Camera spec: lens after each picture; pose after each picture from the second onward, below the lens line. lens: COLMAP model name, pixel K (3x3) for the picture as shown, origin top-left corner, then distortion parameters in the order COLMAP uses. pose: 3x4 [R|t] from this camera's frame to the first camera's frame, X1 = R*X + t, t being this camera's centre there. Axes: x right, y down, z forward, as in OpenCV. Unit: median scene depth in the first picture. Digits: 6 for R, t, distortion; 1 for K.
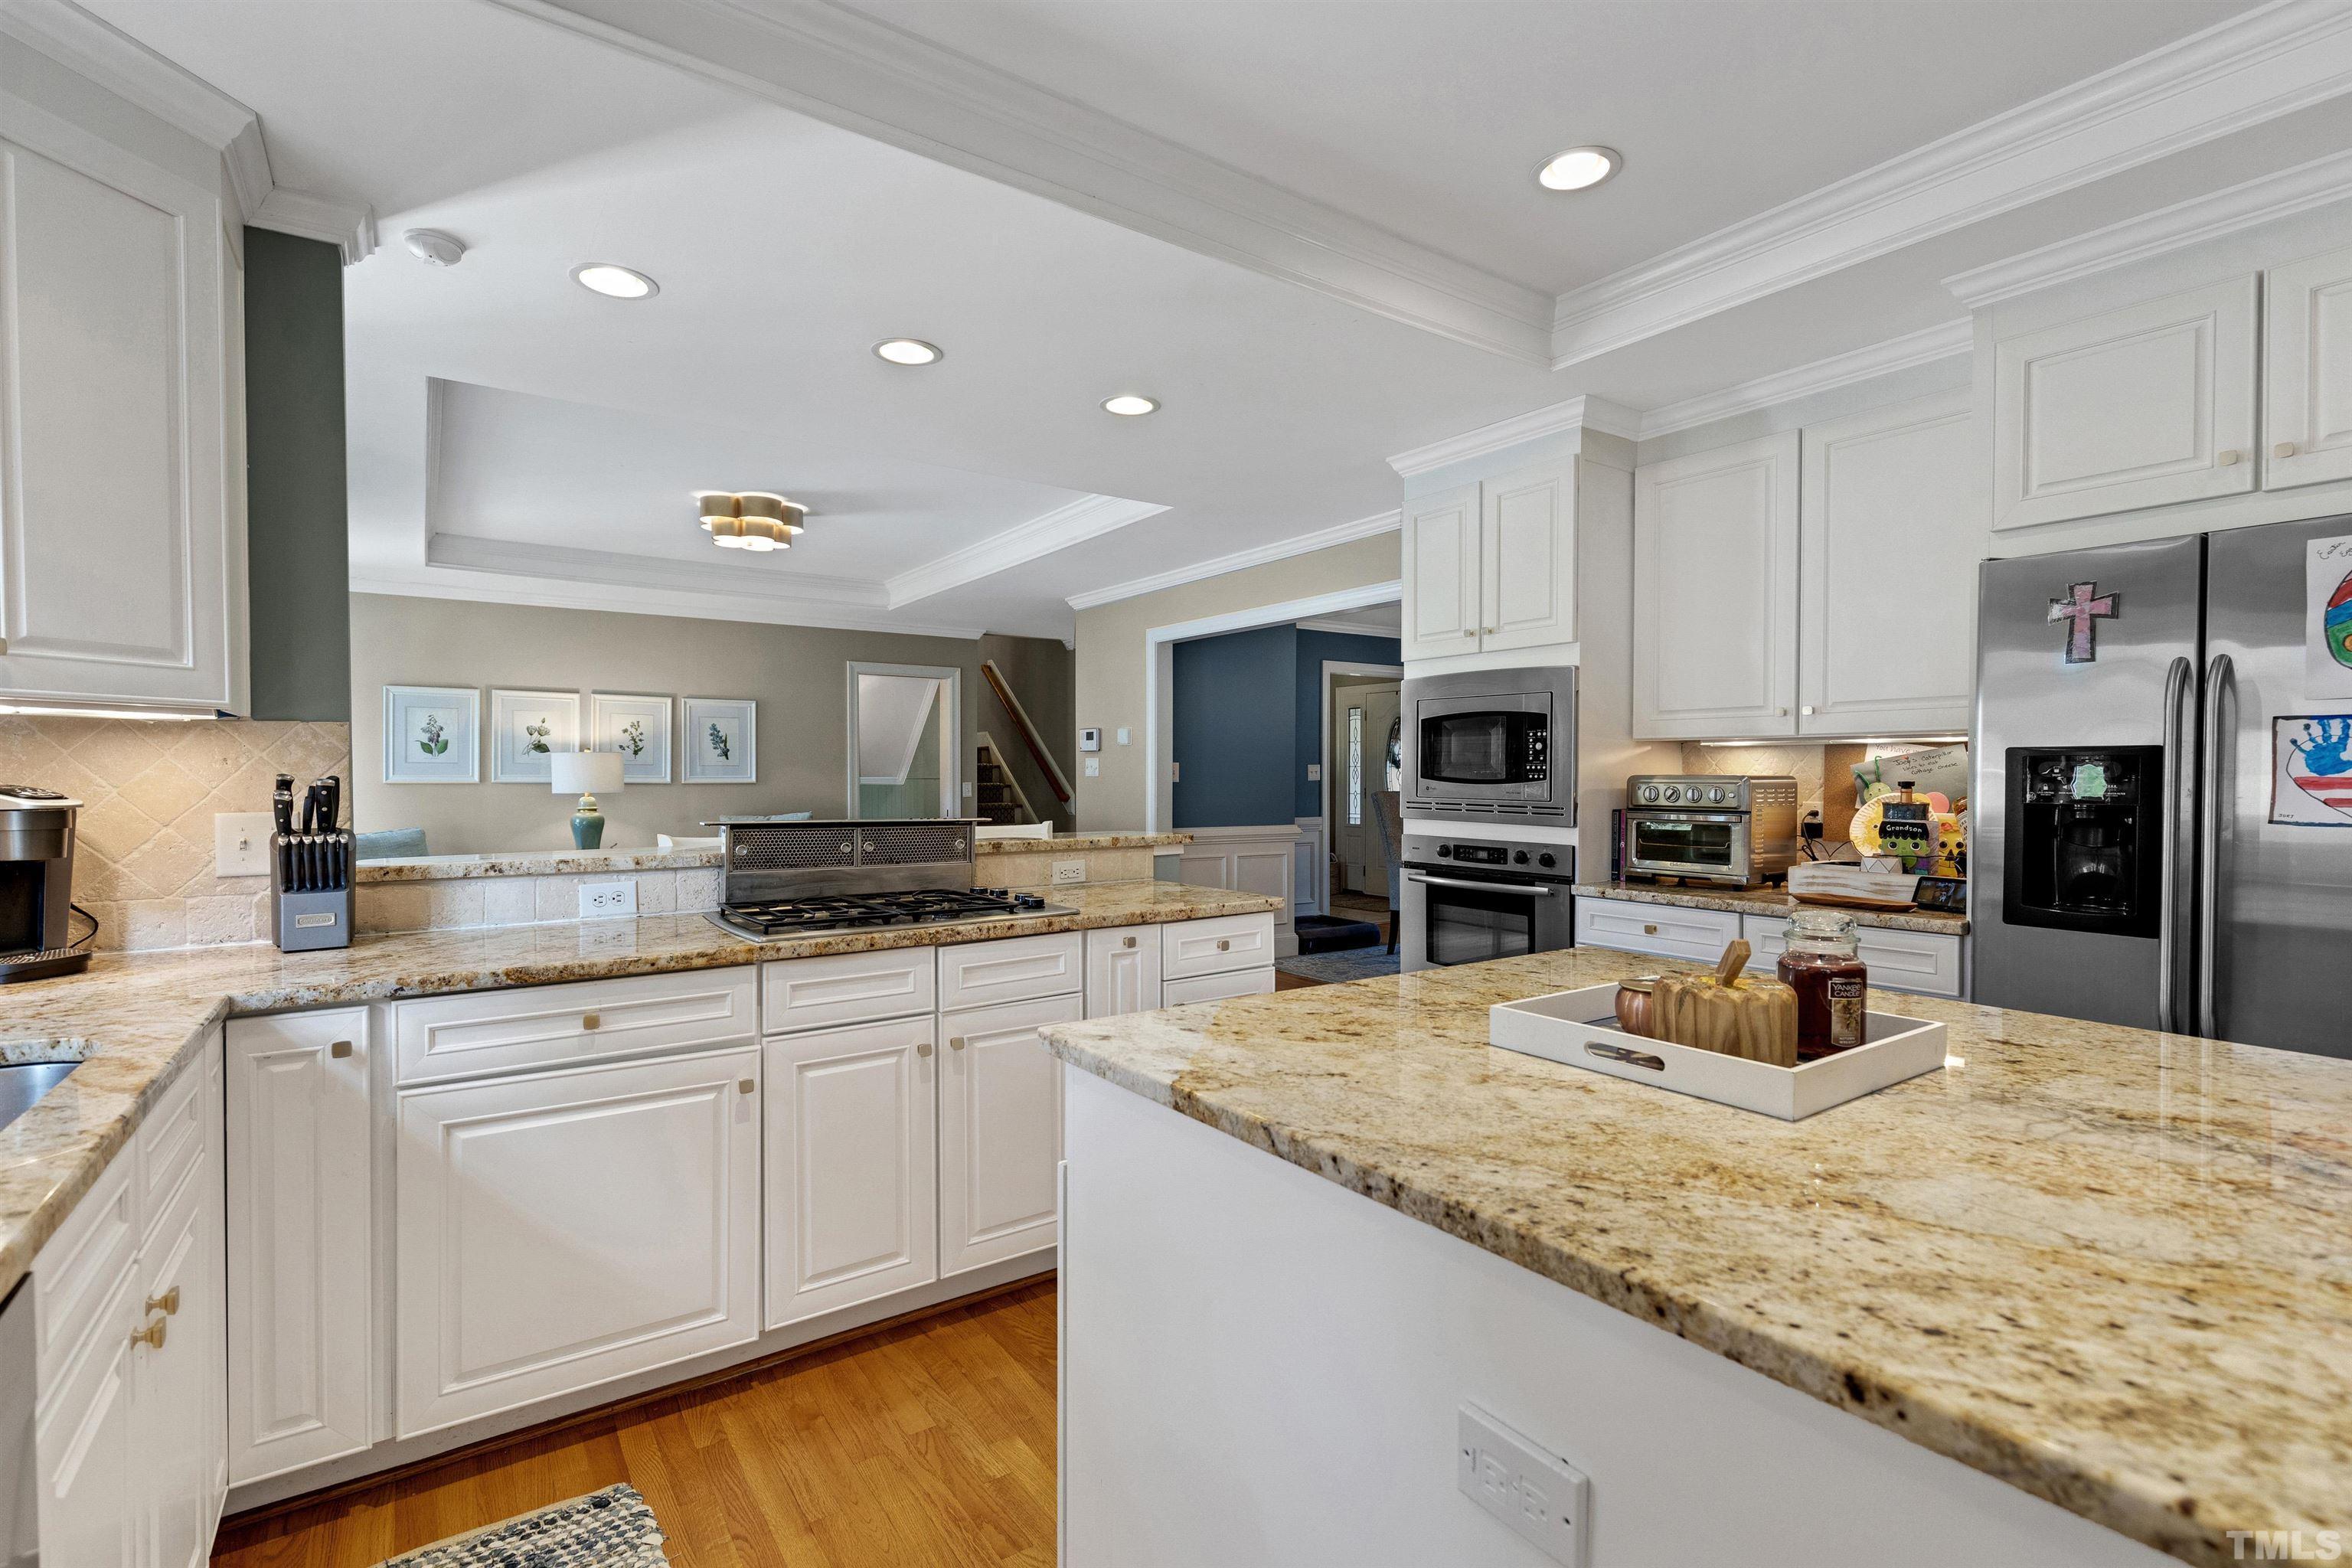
lens RADIAL K [[1080.0, 0, 1183.1], [0, 1080.0, 790.2], [0, 0, 1]] dist [-0.001079, -0.000089]
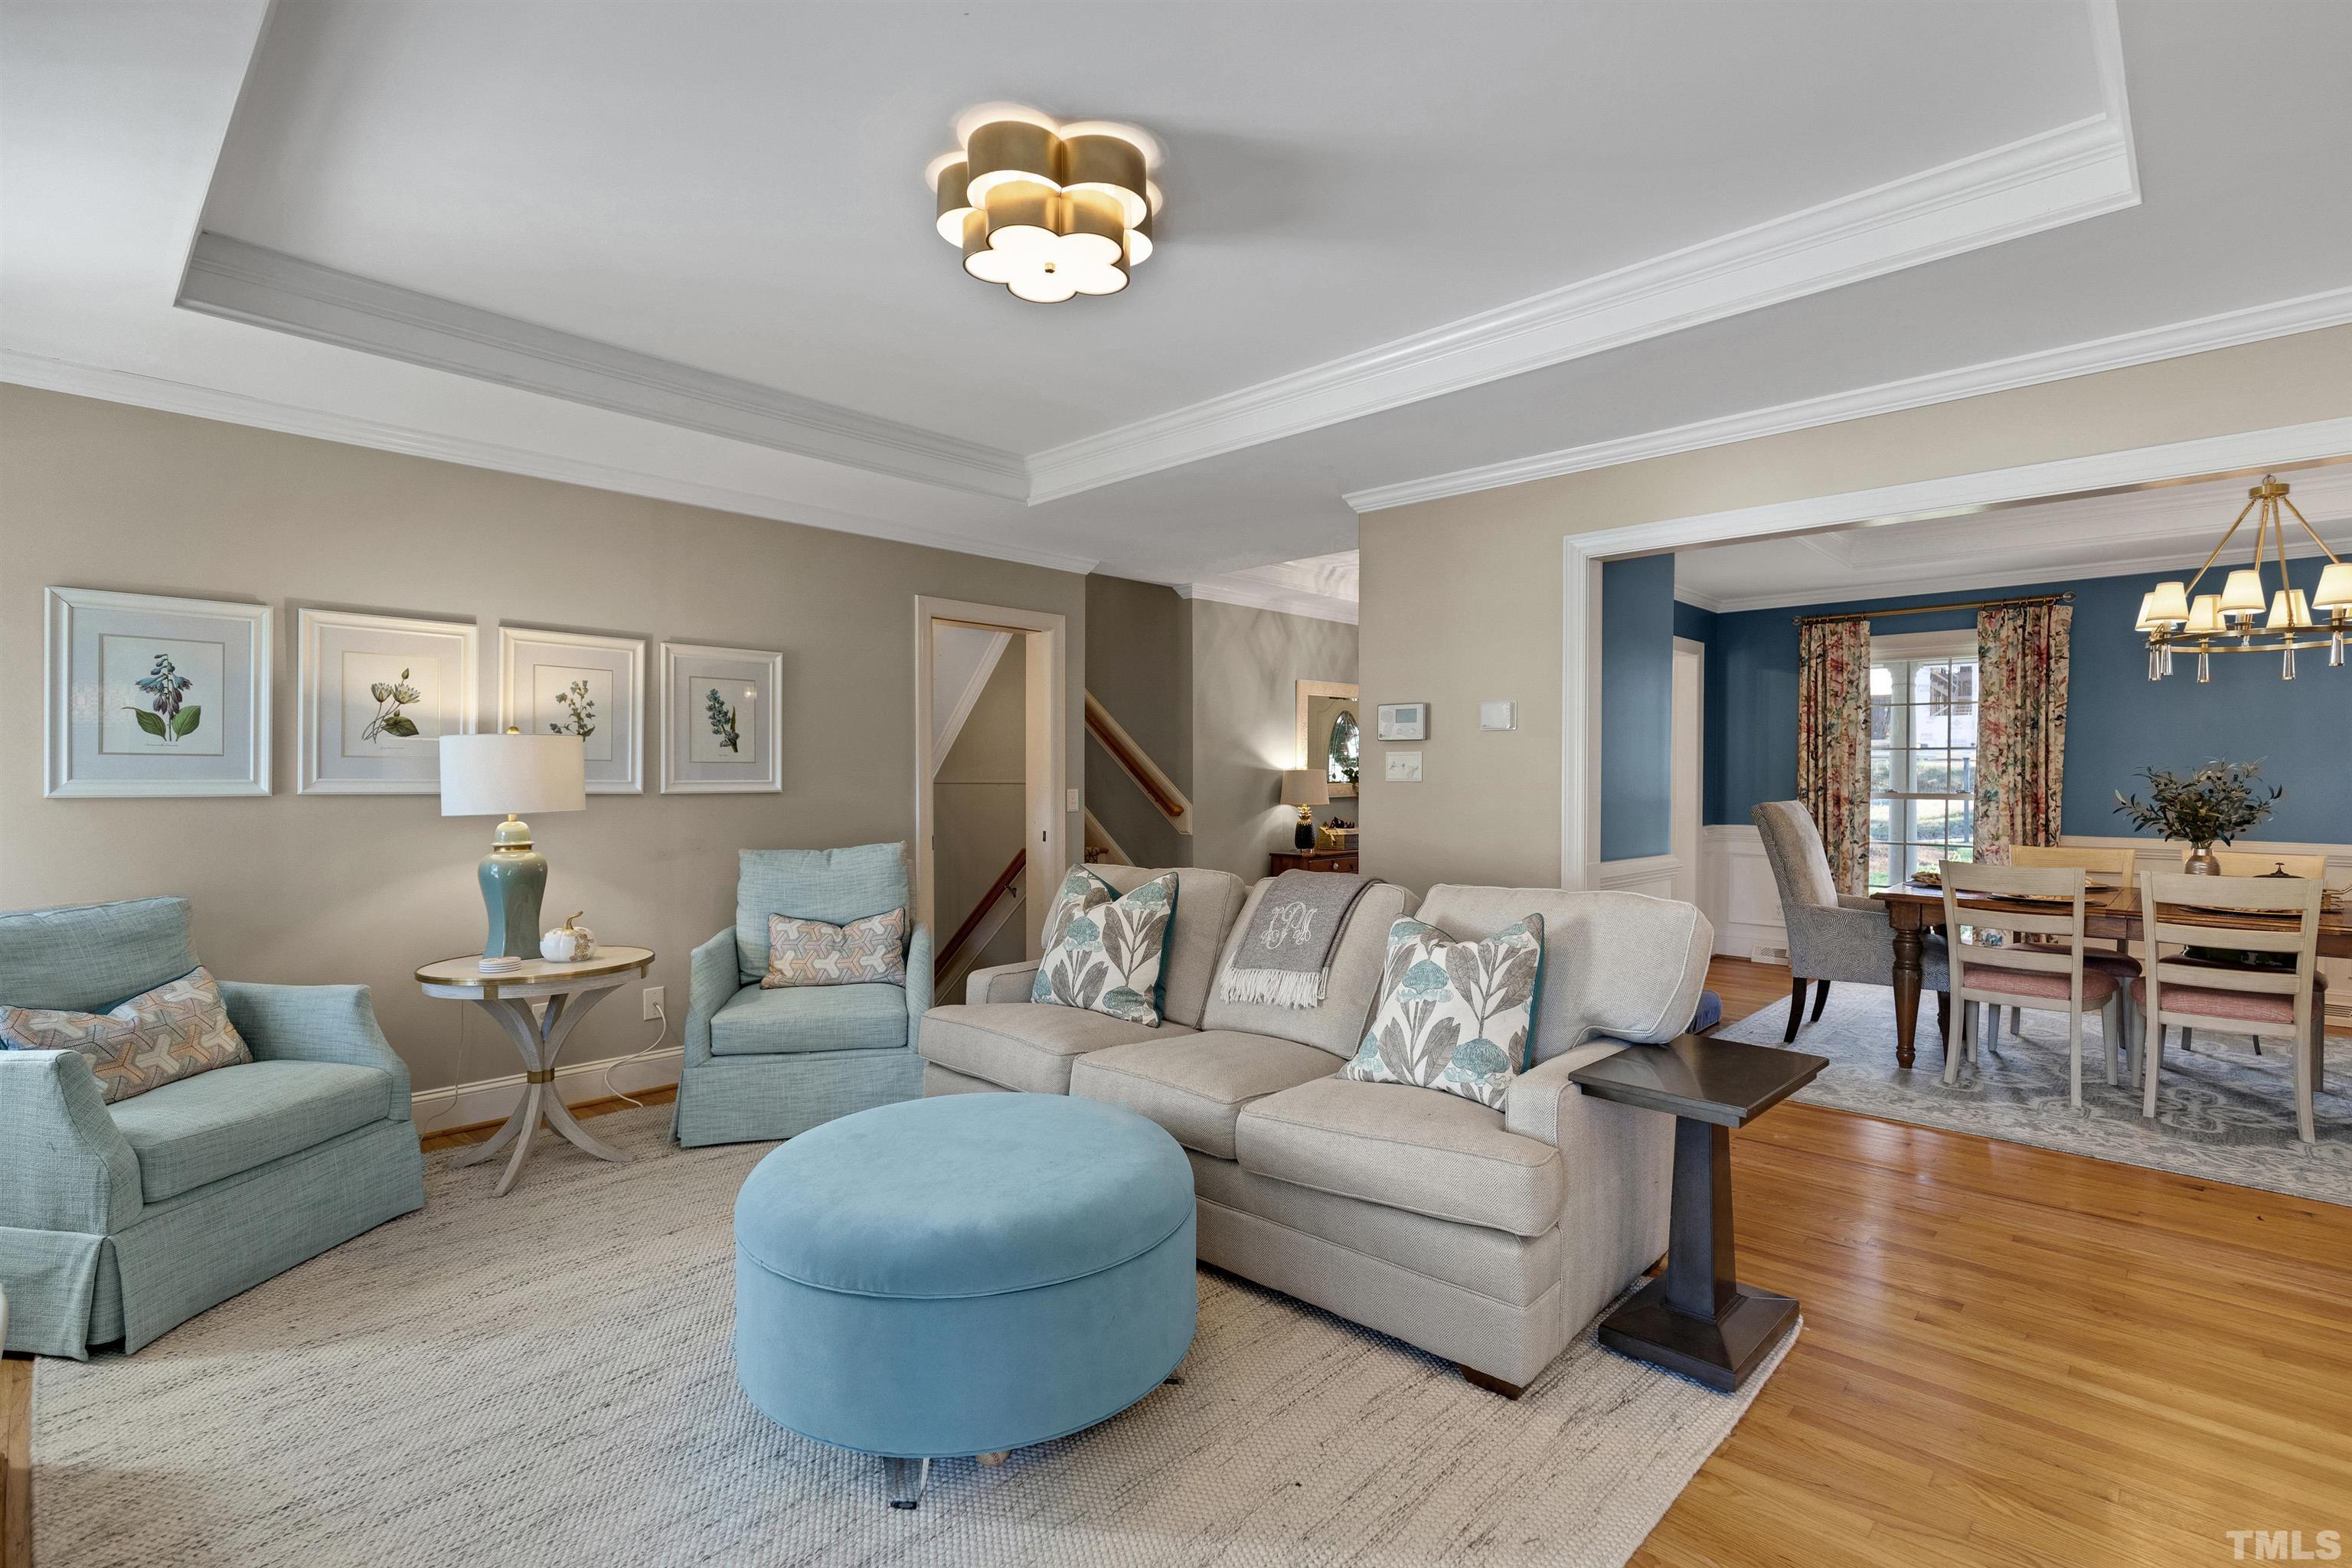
lens RADIAL K [[1080.0, 0, 1183.1], [0, 1080.0, 790.2], [0, 0, 1]] dist [-0.001079, -0.000089]
pose [[0.978635, -0.003911, 0.205567, -0.332674], [0.004276, 0.999990, -0.001331, -0.006539], [-0.205560, 0.002182, 0.978642, 0.415006]]
